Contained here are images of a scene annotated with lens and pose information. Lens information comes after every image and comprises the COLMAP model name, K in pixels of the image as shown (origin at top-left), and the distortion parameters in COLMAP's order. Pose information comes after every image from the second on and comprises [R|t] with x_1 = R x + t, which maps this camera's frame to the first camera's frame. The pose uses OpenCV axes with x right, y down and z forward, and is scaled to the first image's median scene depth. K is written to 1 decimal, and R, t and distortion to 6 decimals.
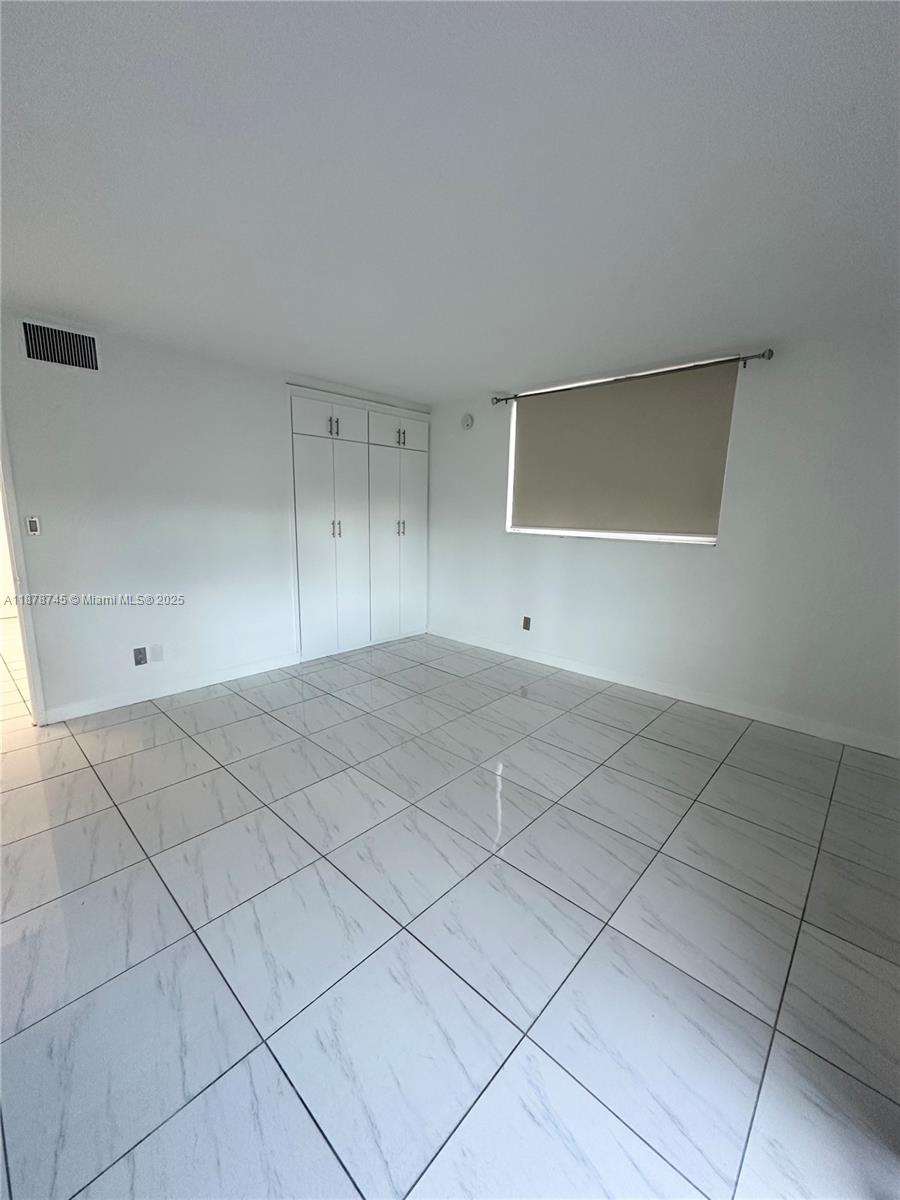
lens RADIAL K [[478.8, 0, 456.6], [0, 478.8, 601.8], [0, 0, 1]] dist [0.001077, 0.000141]
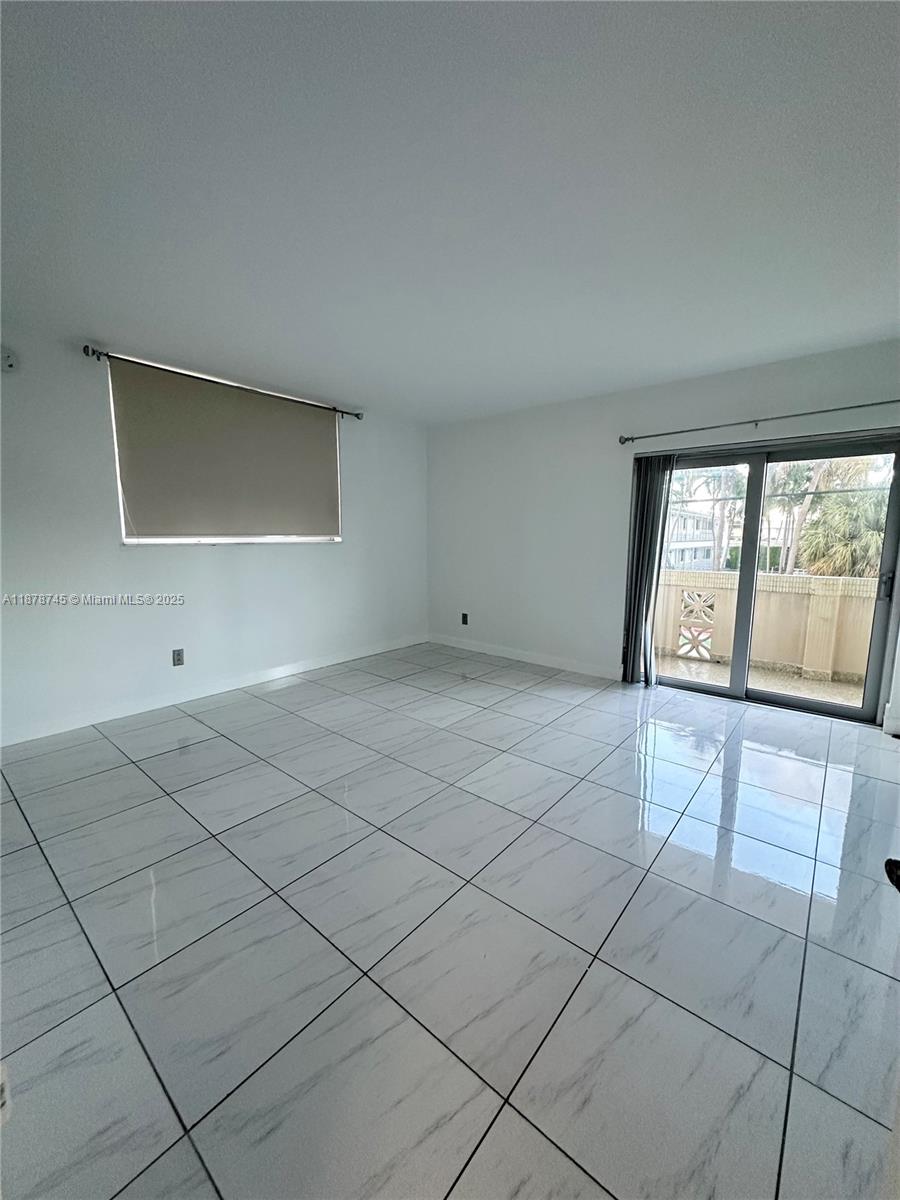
lens RADIAL K [[478.8, 0, 453.4], [0, 478.8, 599.2], [0, 0, 1]] dist [0.001077, 0.000141]
pose [[-0.045285, -0.164834, 0.985281, -0.825403], [0.177258, 0.969316, 0.170310, -0.131752], [-0.983122, 0.182361, -0.014677, 0.709955]]
